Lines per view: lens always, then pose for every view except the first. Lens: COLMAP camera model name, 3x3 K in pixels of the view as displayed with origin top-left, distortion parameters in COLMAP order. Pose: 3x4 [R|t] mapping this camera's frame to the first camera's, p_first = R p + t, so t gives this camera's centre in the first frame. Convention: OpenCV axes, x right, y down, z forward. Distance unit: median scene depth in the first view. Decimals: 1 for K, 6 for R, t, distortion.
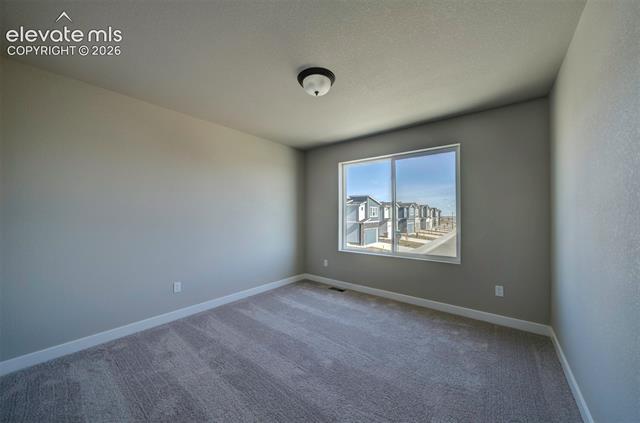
lens RADIAL K [[235.5, 0, 317.6], [0, 235.5, 214.0], [0, 0, 1]] dist [0.003032, 0.001575]
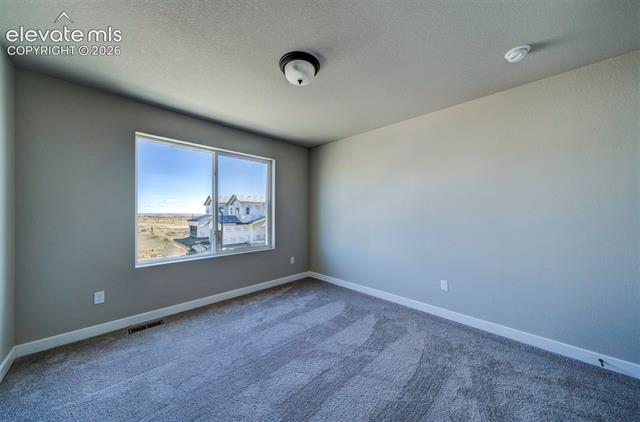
lens RADIAL K [[214.3, 0, 322.0], [0, 214.3, 211.7], [0, 0, 1]] dist [-0.000797, 0.000445]
pose [[0.087405, 0.007821, 0.996142, -0.556951], [-0.006180, 0.999954, -0.007308, 0.006002], [-0.996154, -0.005517, 0.087449, 0.560412]]
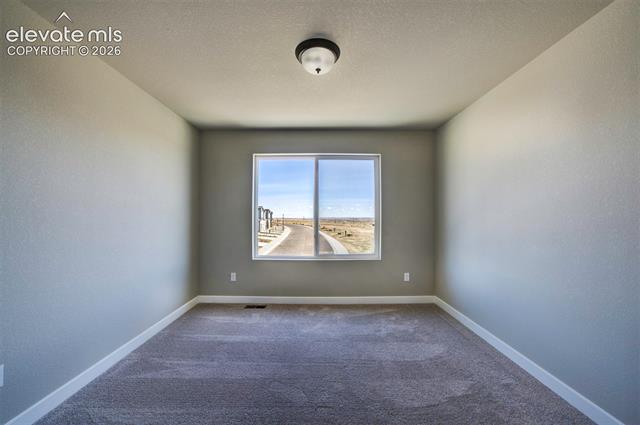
lens RADIAL K [[256.8, 0, 323.6], [0, 256.8, 212.0], [0, 0, 1]] dist [-0.004874, 0.000645]
pose [[0.765713, 0.013446, 0.643042, -0.376463], [-0.003791, 0.999858, -0.016393, 0.005252], [-0.643171, 0.010114, 0.765656, 0.195382]]
